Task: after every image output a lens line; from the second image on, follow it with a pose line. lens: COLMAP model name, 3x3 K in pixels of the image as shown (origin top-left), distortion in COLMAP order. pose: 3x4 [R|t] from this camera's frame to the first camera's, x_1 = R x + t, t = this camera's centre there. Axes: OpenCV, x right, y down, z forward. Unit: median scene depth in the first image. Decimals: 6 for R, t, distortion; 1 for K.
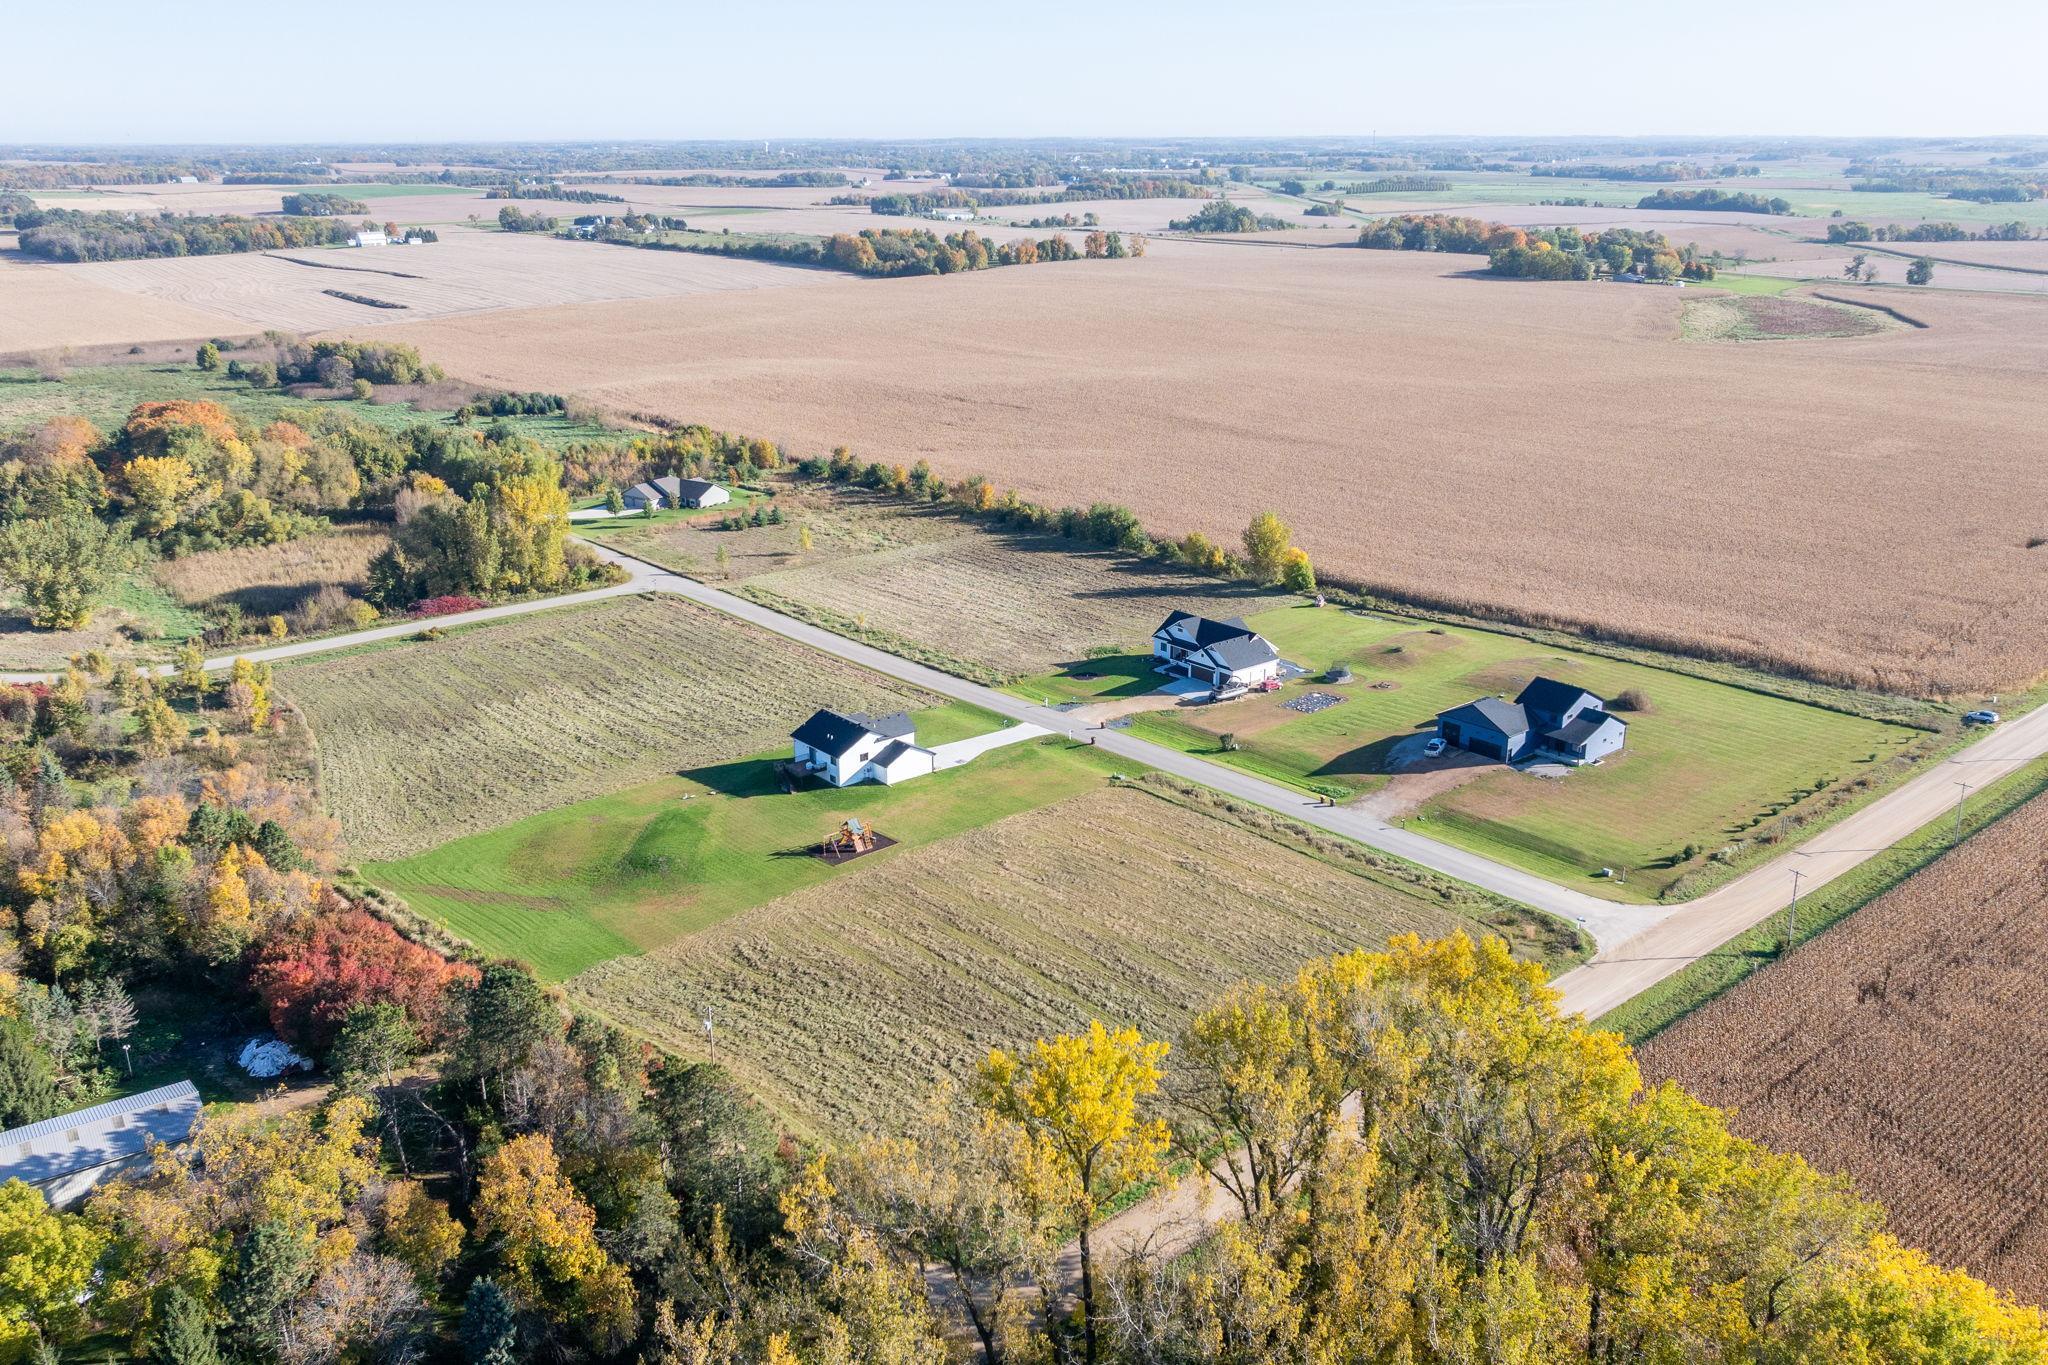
lens RADIAL K [[1714.6, 0, 1027.4], [0, 1714.6, 678.5], [0, 0, 1]] dist [-0.028178, 0.043883]
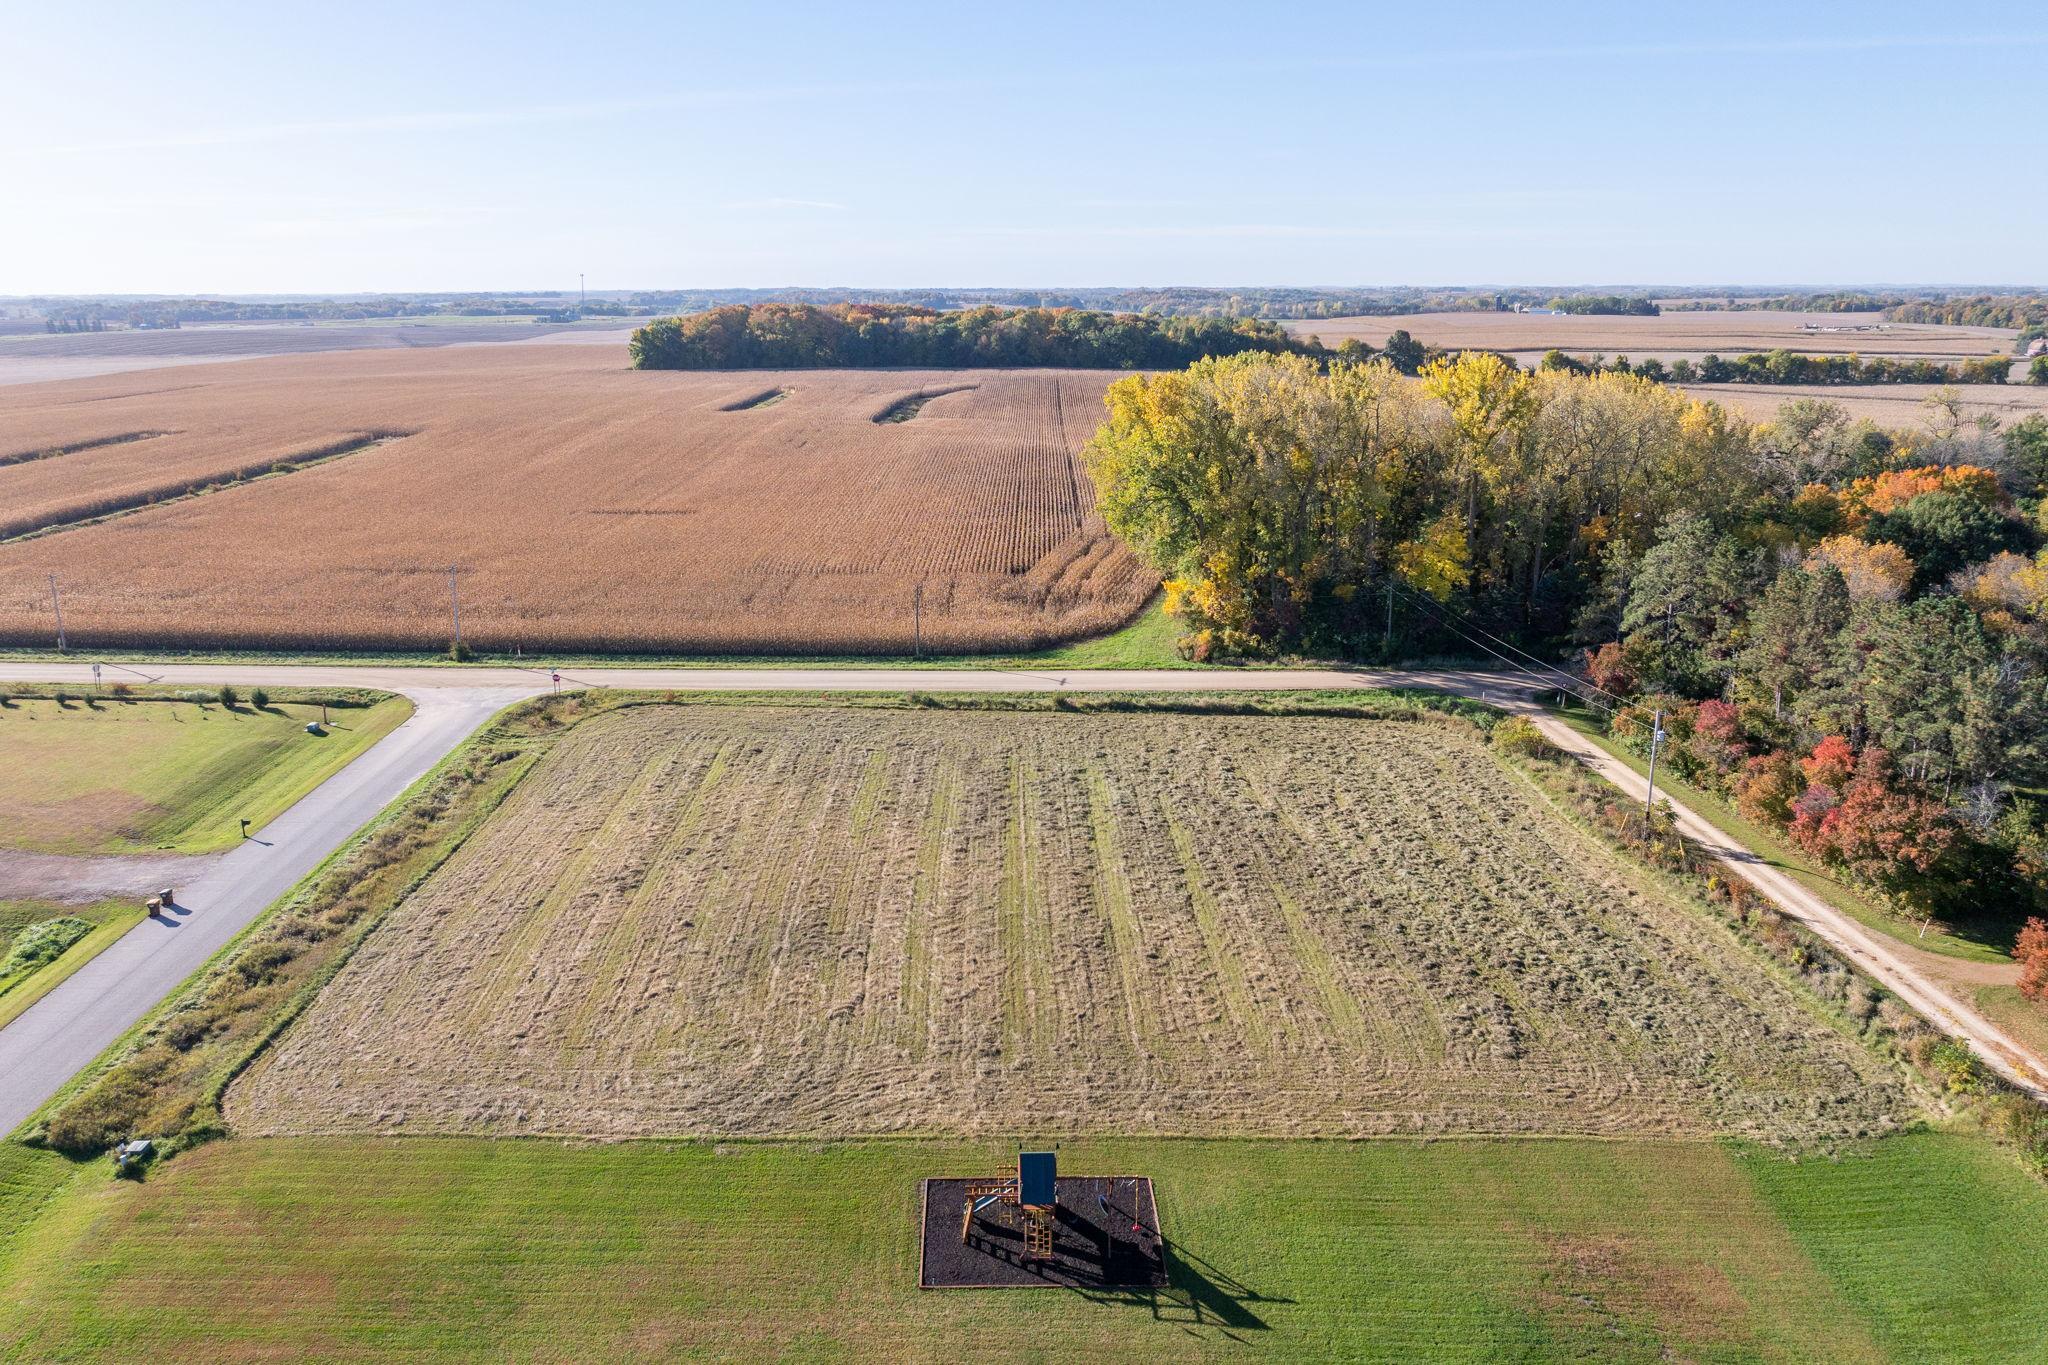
lens RADIAL K [[1450.0, 0, 1028.7], [0, 1450.0, 622.6], [0, 0, 1]] dist [-0.026175, 0.002243]
pose [[-0.774480, -0.136584, 0.617677, -0.144079], [0.200507, 0.873068, 0.444465, -0.072944], [-0.599981, 0.468078, -0.648788, 0.625659]]
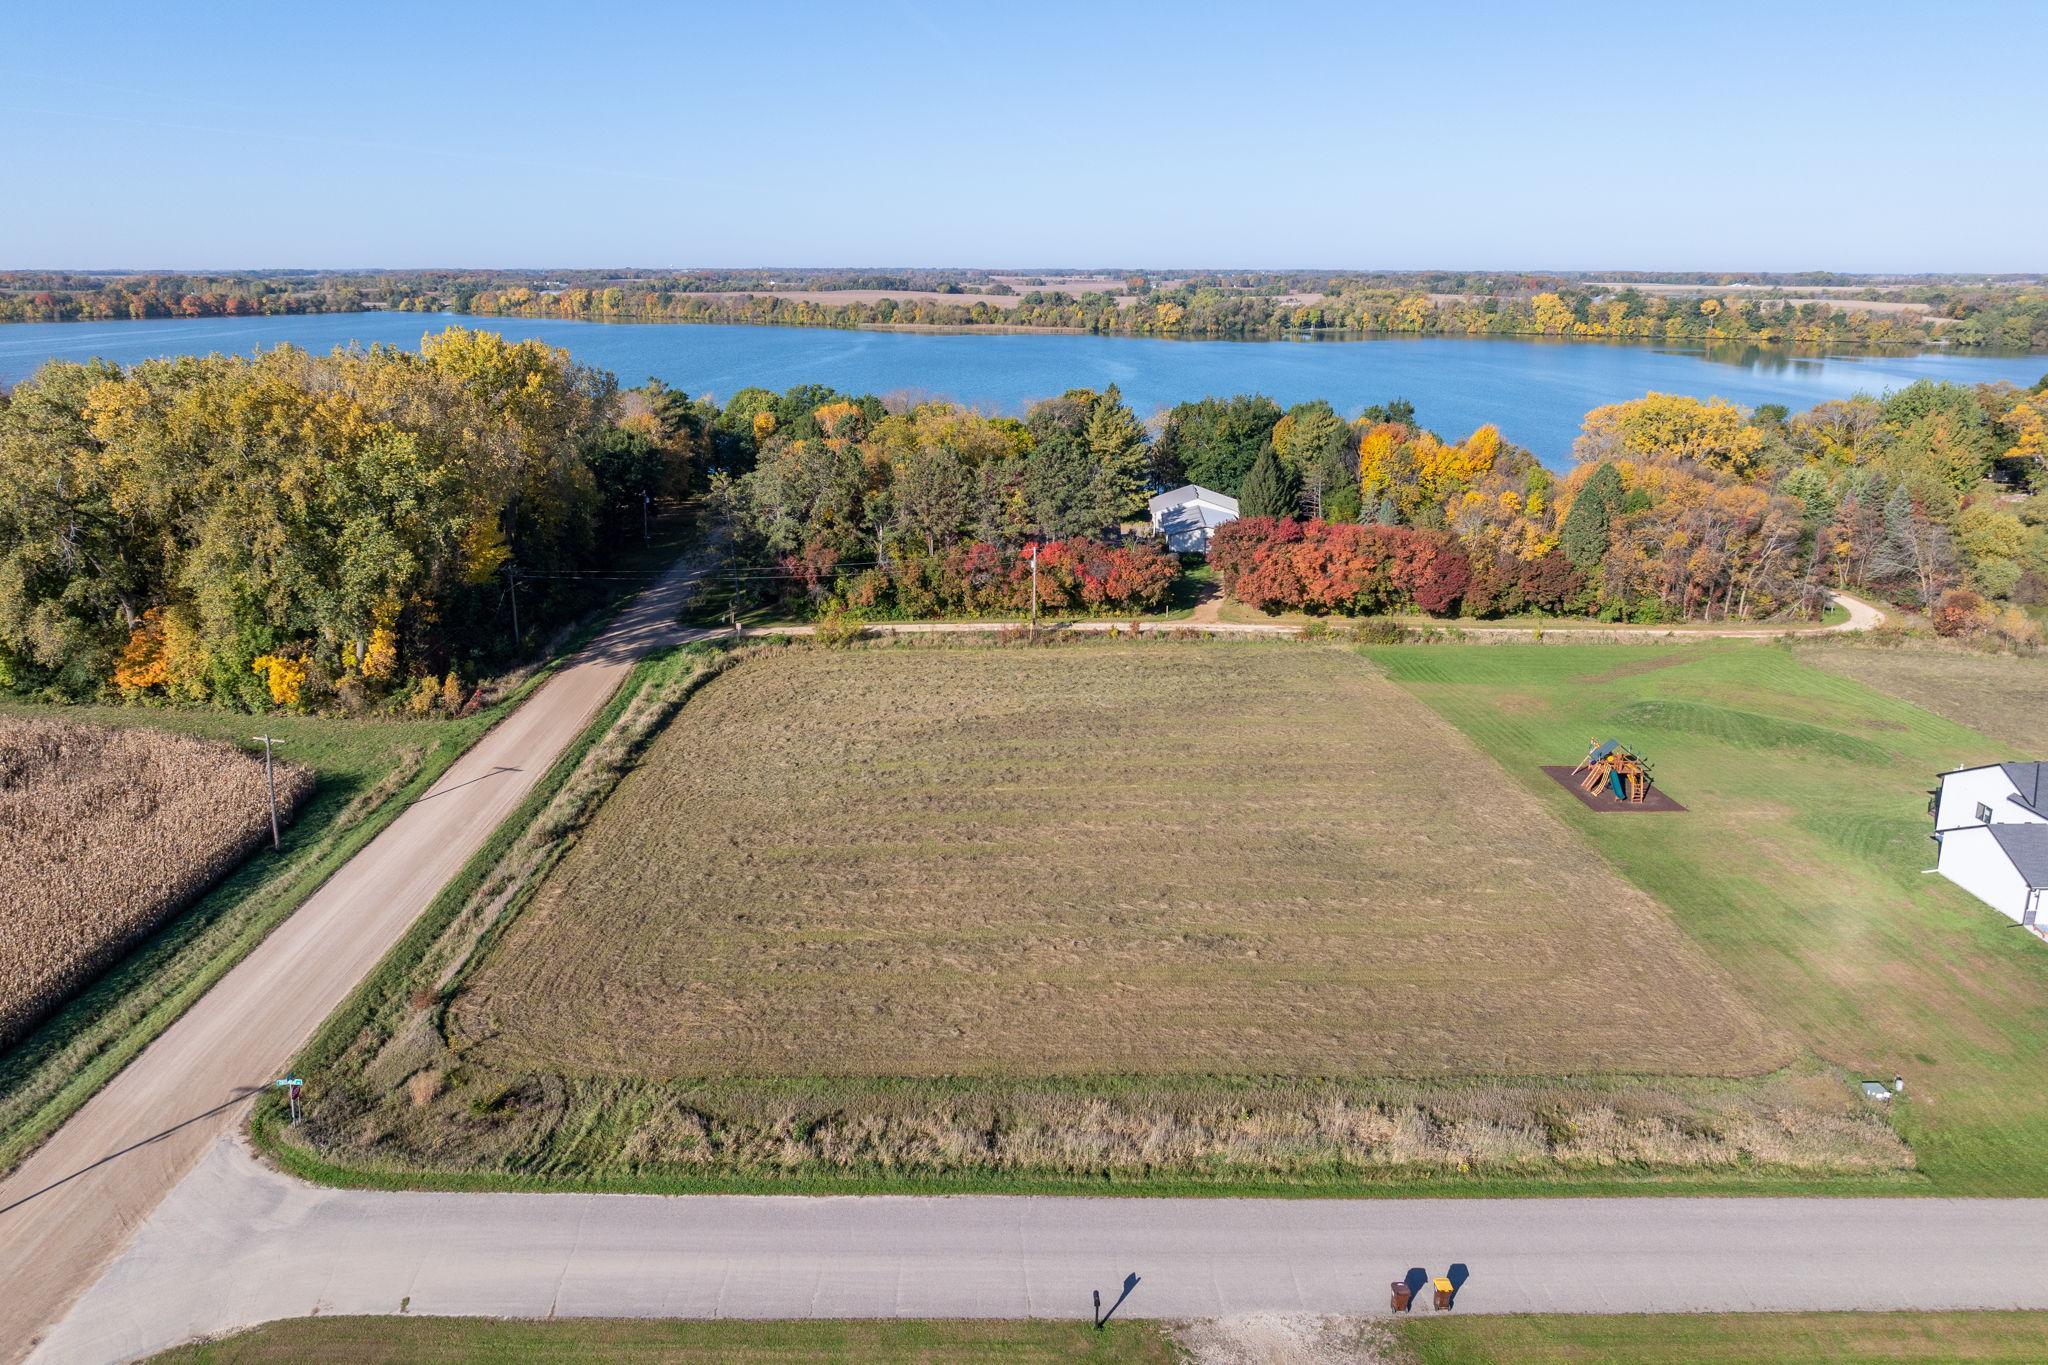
lens RADIAL K [[1443.3, 0, 1030.5], [0, 1443.3, 606.7], [0, 0, 1]] dist [-0.027567, 0.006760]
pose [[-0.614180, 0.183216, -0.767603, 0.214627], [-0.239554, 0.883497, 0.402551, -0.059867], [0.751929, 0.431121, -0.498736, 0.592150]]
